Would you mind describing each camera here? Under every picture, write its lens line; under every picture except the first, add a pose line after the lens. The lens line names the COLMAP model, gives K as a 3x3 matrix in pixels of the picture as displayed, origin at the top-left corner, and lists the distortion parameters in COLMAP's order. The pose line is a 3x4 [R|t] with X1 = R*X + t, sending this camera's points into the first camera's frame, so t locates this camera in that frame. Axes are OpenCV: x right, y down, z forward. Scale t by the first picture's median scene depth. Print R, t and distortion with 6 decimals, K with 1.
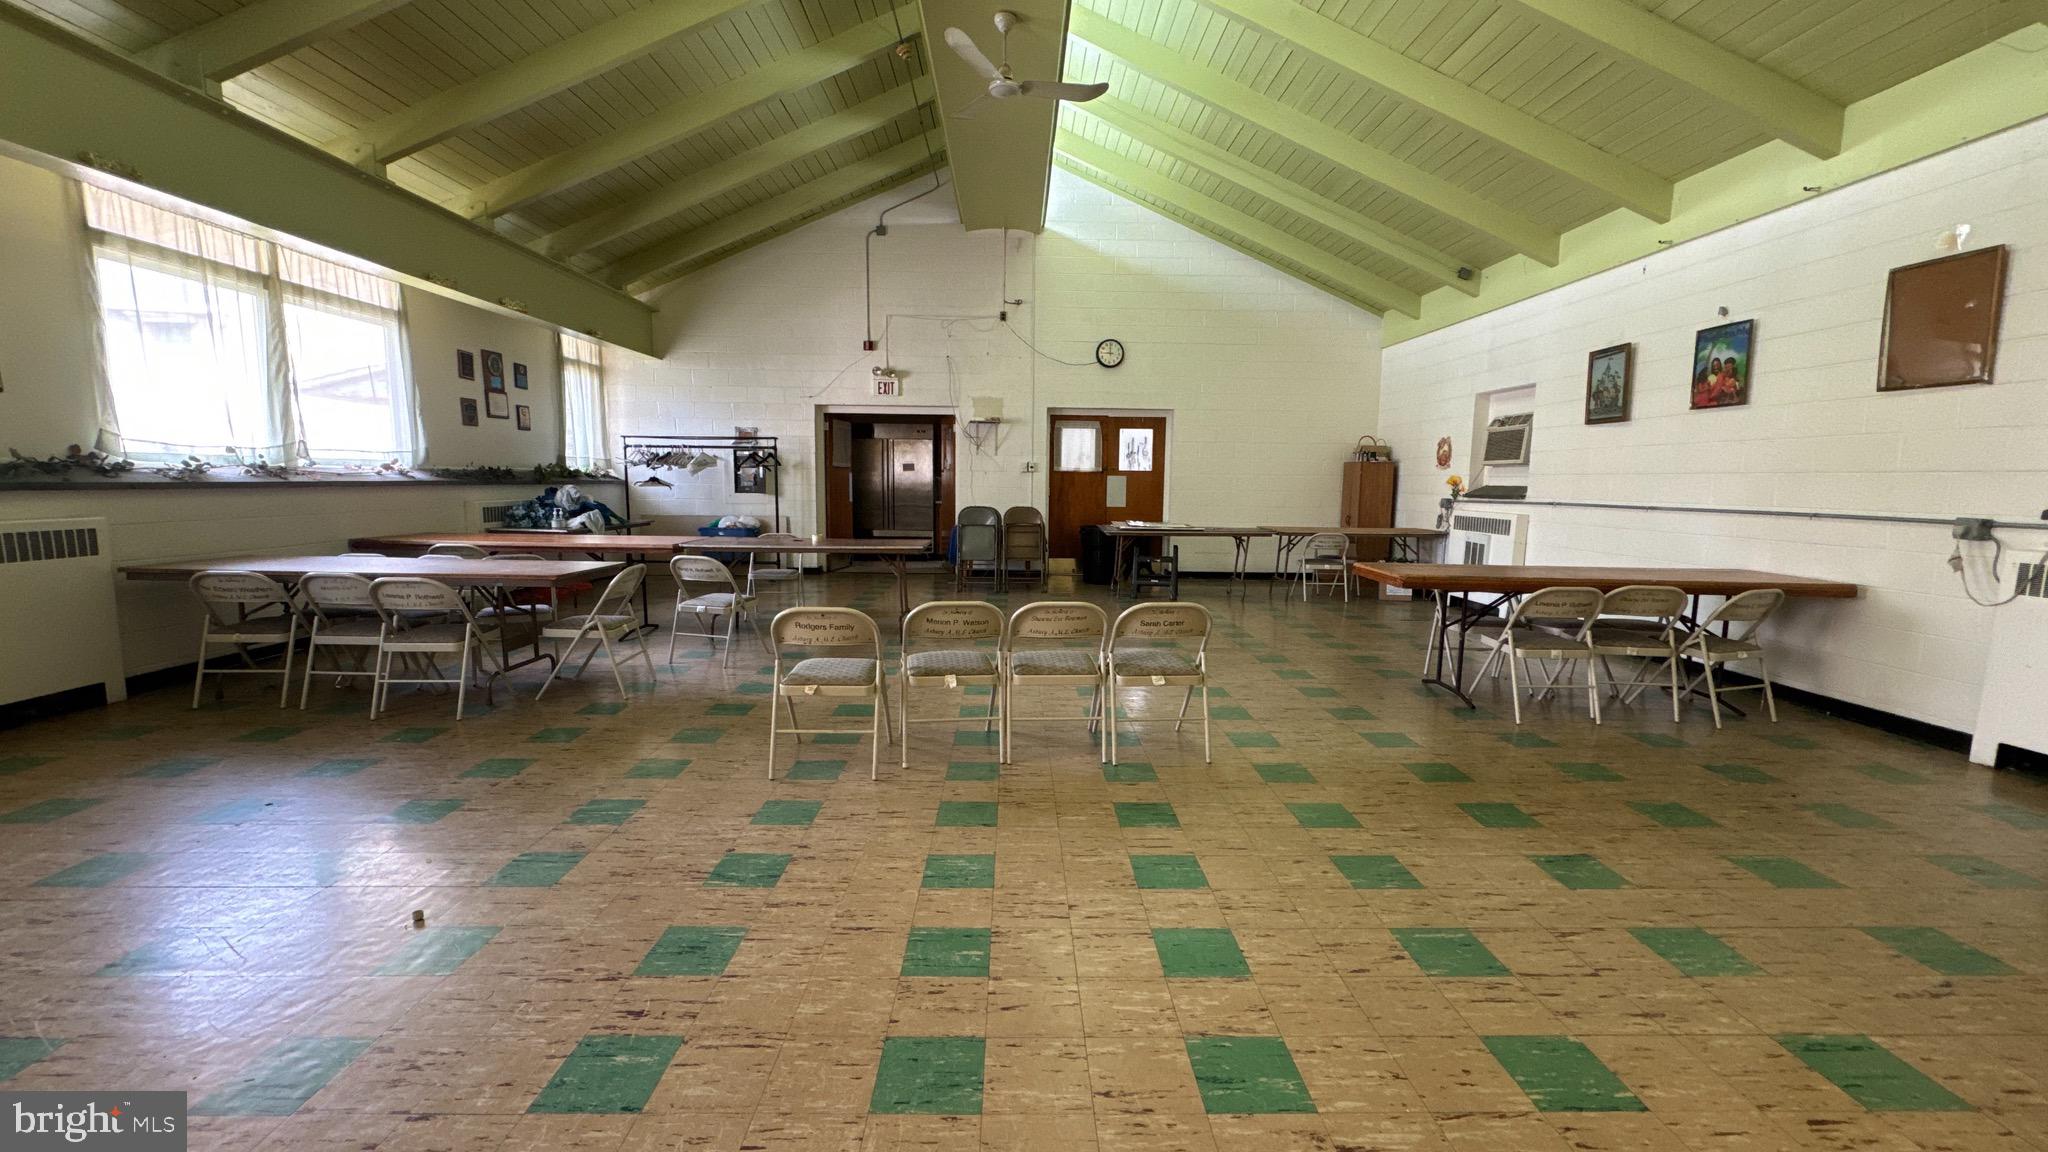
lens RADIAL K [[813.0, 0, 1024.0], [0, 813.0, 576.0], [0, 0, 1]] dist [-0.000616, 0.000546]
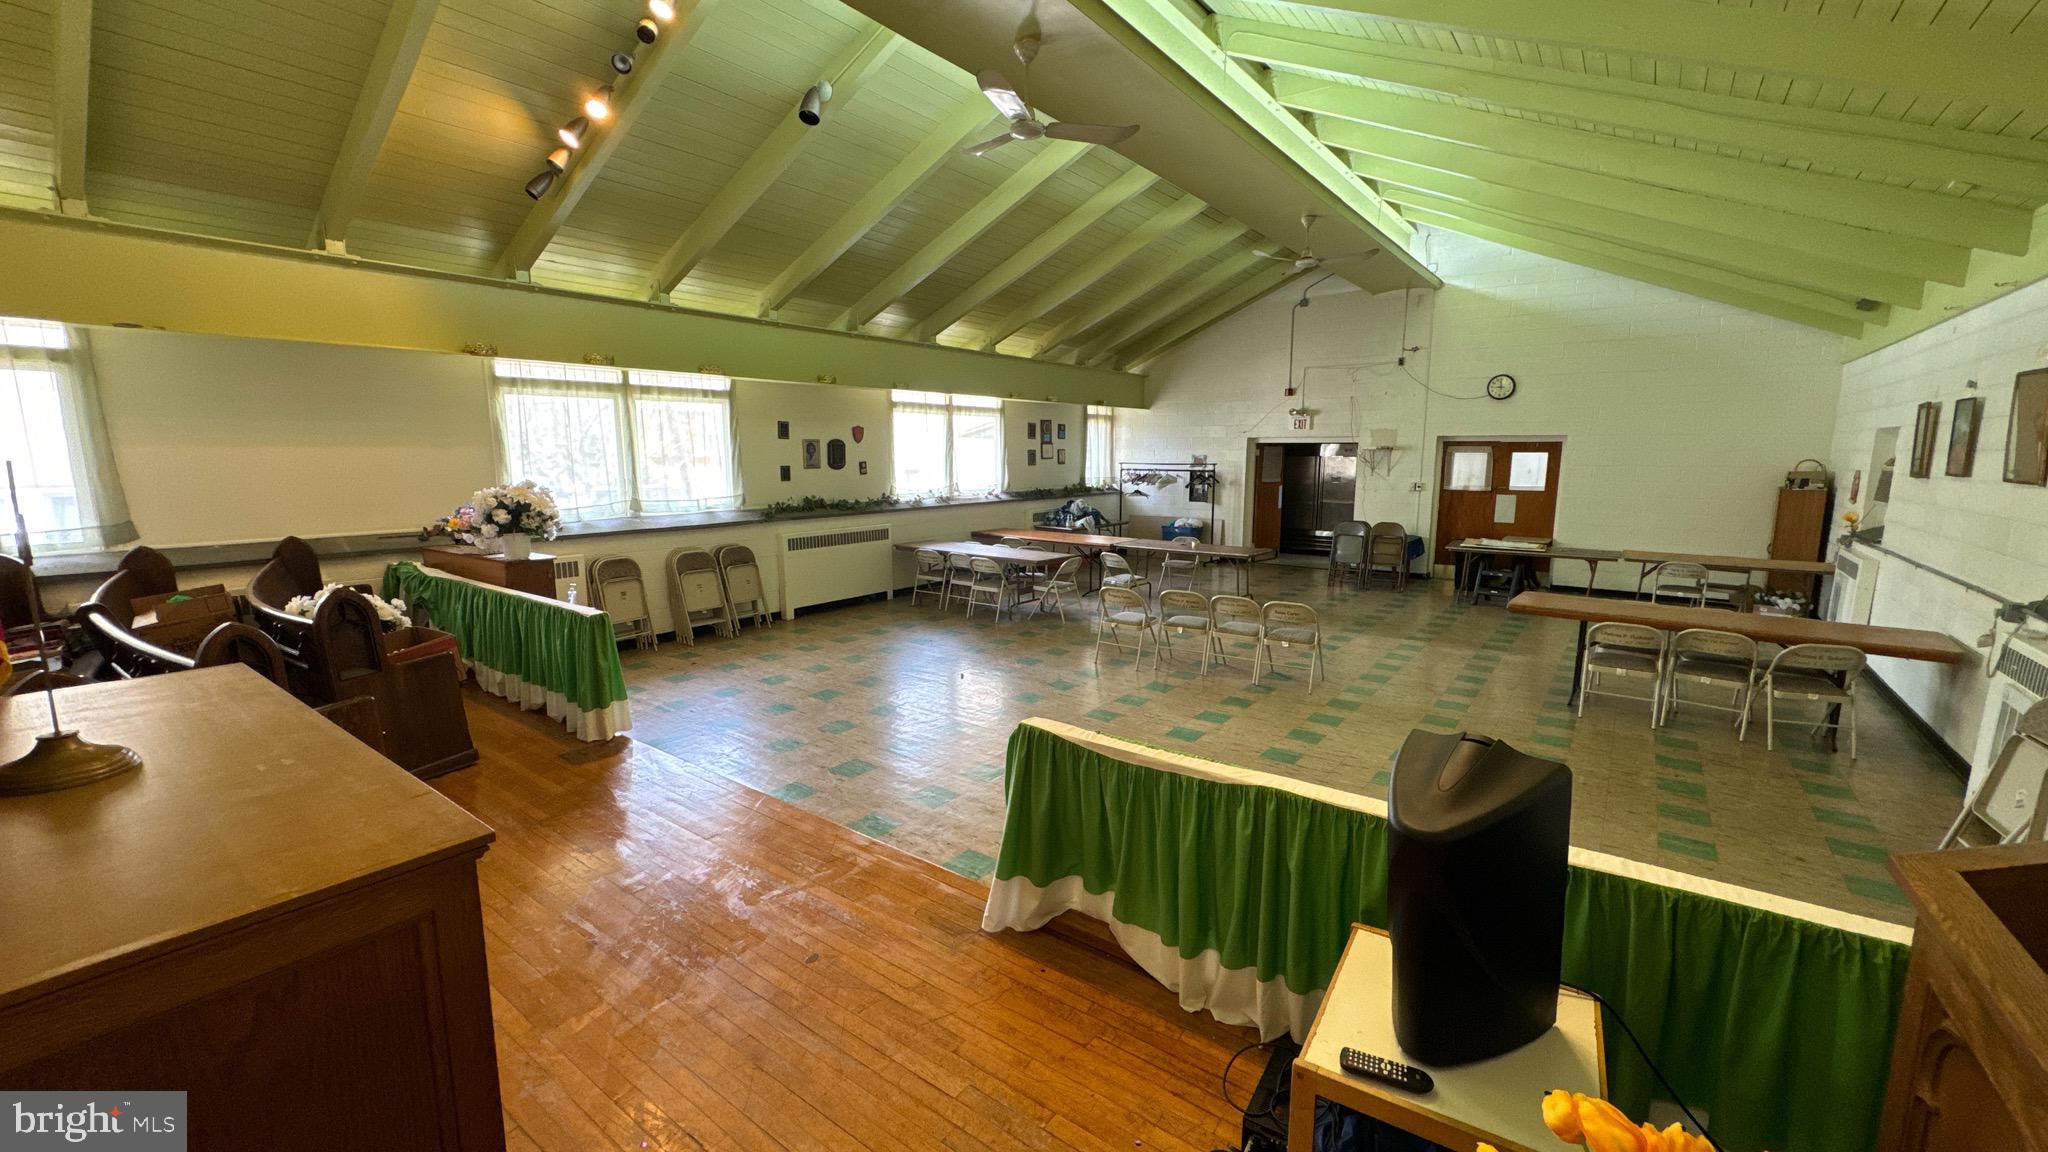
lens RADIAL K [[813.0, 0, 1024.0], [0, 813.0, 576.0], [0, 0, 1]] dist [-0.000616, 0.000546]
pose [[0.788584, 0.084125, -0.609146, 0.325860], [-0.065030, 0.996452, 0.053427, -0.034219], [0.611479, -0.002519, 0.791257, -0.327879]]
